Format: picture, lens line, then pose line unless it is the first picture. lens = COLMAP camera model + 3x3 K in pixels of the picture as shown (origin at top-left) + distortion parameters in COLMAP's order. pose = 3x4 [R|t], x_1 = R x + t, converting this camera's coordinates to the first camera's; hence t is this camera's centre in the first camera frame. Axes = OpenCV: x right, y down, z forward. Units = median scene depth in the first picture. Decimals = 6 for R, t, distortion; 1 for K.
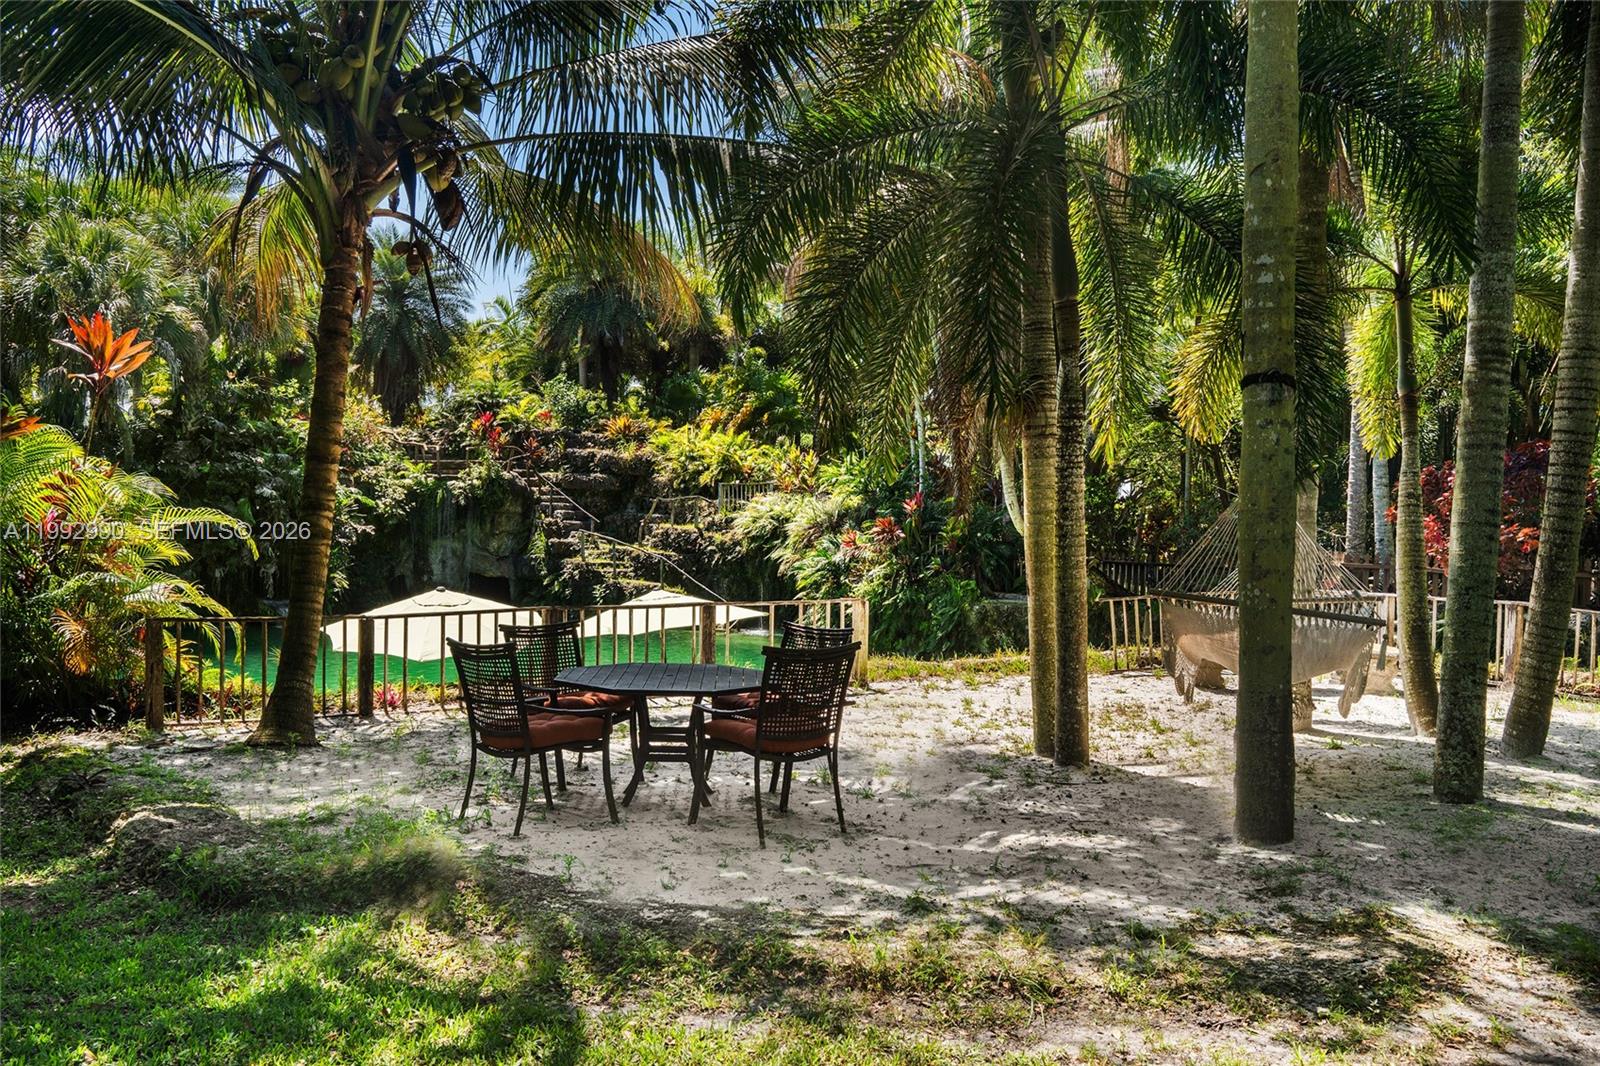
lens RADIAL K [[1421.6, 0, 801.0], [0, 1421.6, 532.5], [0, 0, 1]] dist [0.003912, 0.000616]
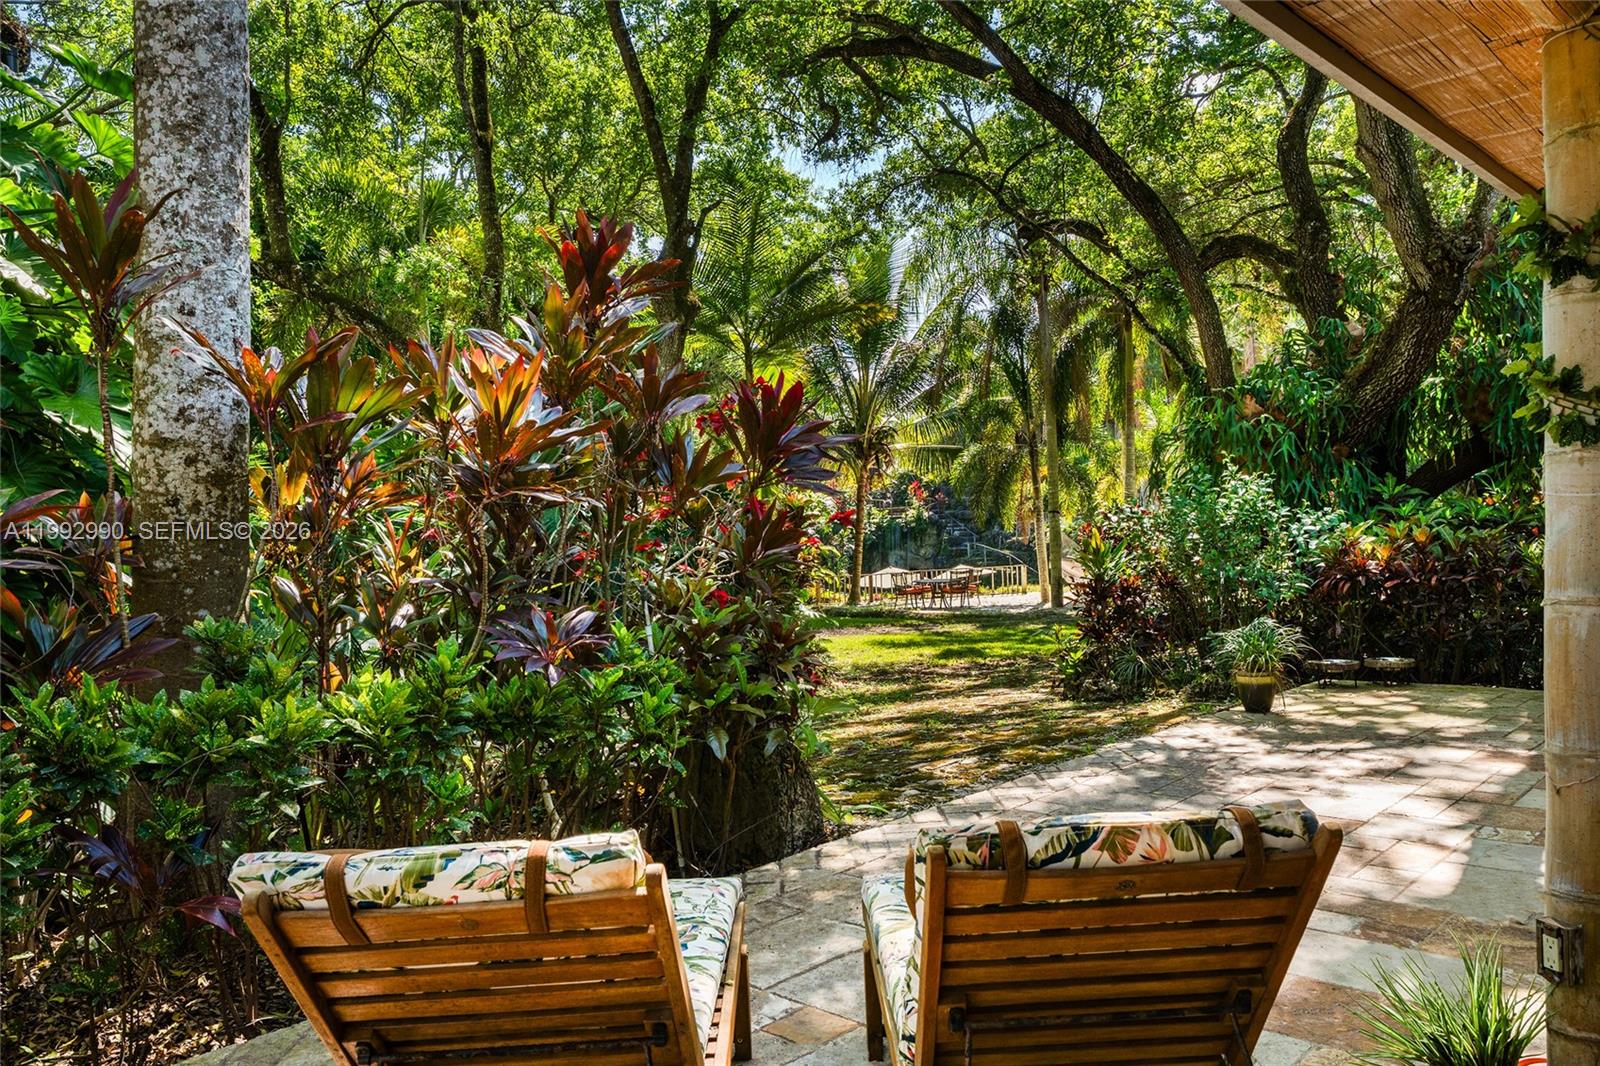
lens RADIAL K [[1088.2, 0, 800.4], [0, 1088.2, 535.6], [0, 0, 1]] dist [0.000572, -0.000165]
pose [[0.944887, -0.010205, -0.327238, 0.108334], [0.008709, 0.999944, -0.006038, -0.006035], [0.327281, 0.002855, 0.944923, -0.422642]]
